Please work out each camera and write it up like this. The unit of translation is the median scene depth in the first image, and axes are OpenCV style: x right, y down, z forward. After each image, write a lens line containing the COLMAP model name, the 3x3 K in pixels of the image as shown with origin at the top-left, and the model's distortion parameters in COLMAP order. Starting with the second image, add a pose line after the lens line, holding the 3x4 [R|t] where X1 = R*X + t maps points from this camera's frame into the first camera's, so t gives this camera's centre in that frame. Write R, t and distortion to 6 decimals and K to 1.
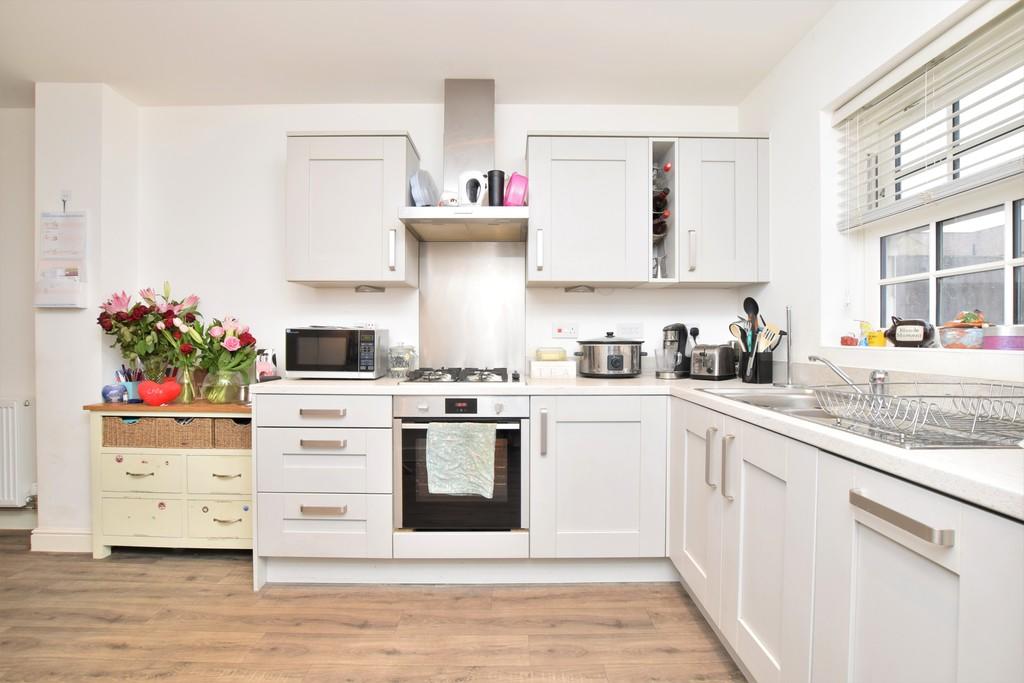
lens RADIAL K [[468.1, 0, 522.2], [0, 468.1, 331.6], [0, 0, 1]] dist [-0.025572, 0.001454]
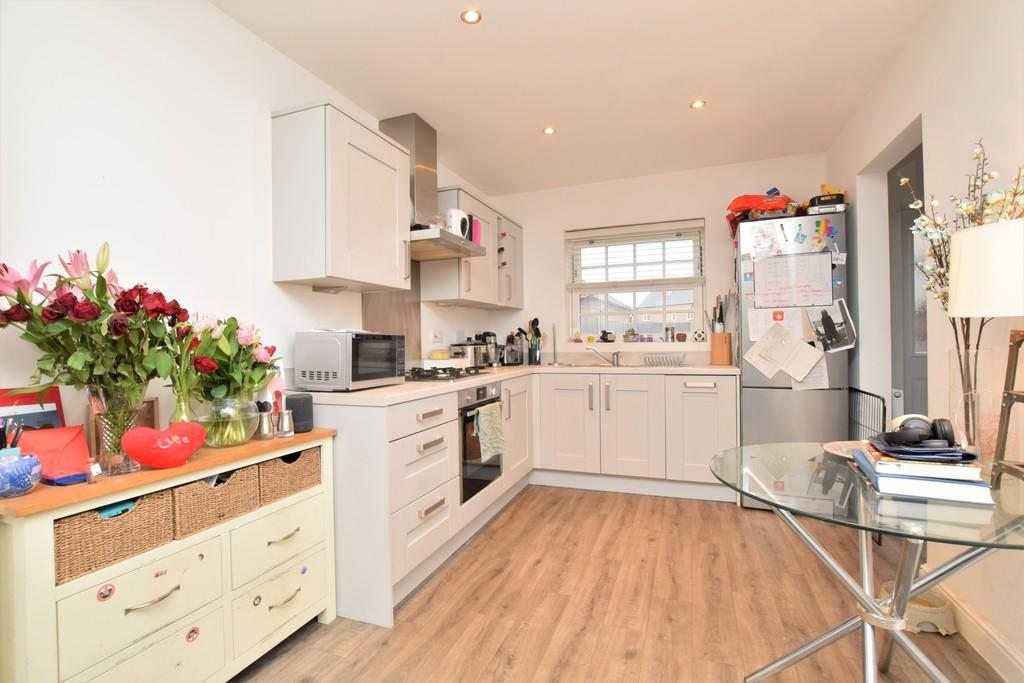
lens RADIAL K [[468.1, 0, 513.2], [0, 468.1, 342.1], [0, 0, 1]] dist [-0.025572, 0.001454]
pose [[0.346804, -0.006621, 0.937914, -1.399923], [0.013193, 0.999911, 0.002181, 0.013377], [-0.937845, 0.011618, 0.346860, 0.484303]]
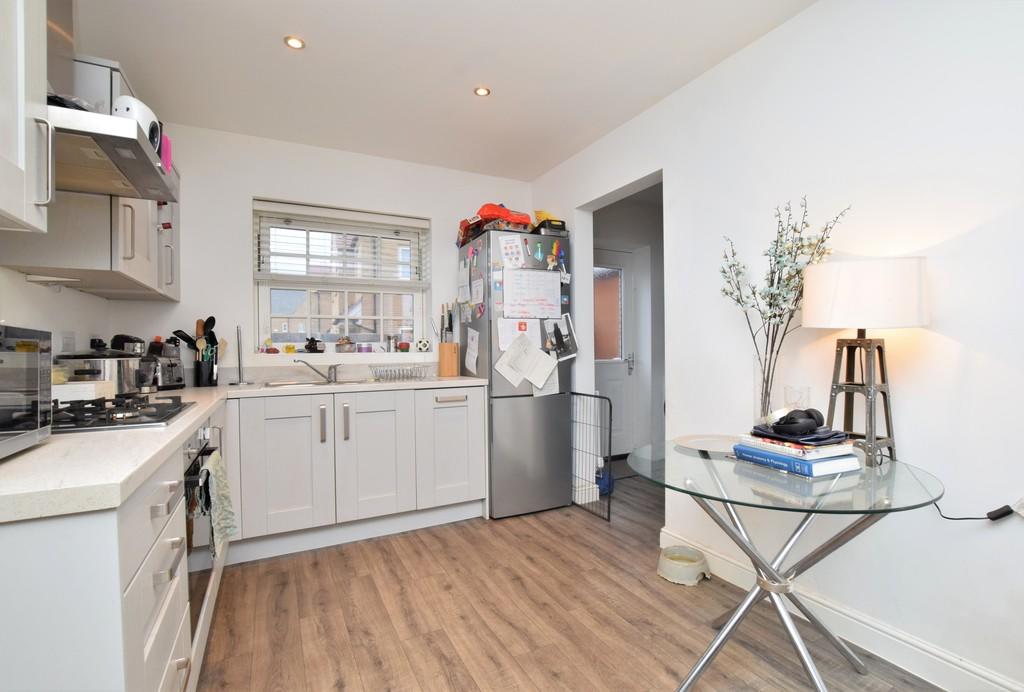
lens RADIAL K [[467.3, 0, 528.8], [0, 467.3, 351.3], [0, 0, 1]] dist [-0.028827, 0.000460]
pose [[-0.487816, 0.001539, 0.872945, -1.080978], [0.010869, 0.999932, 0.004311, 0.020461], [-0.872879, 0.011591, -0.487799, 0.944517]]
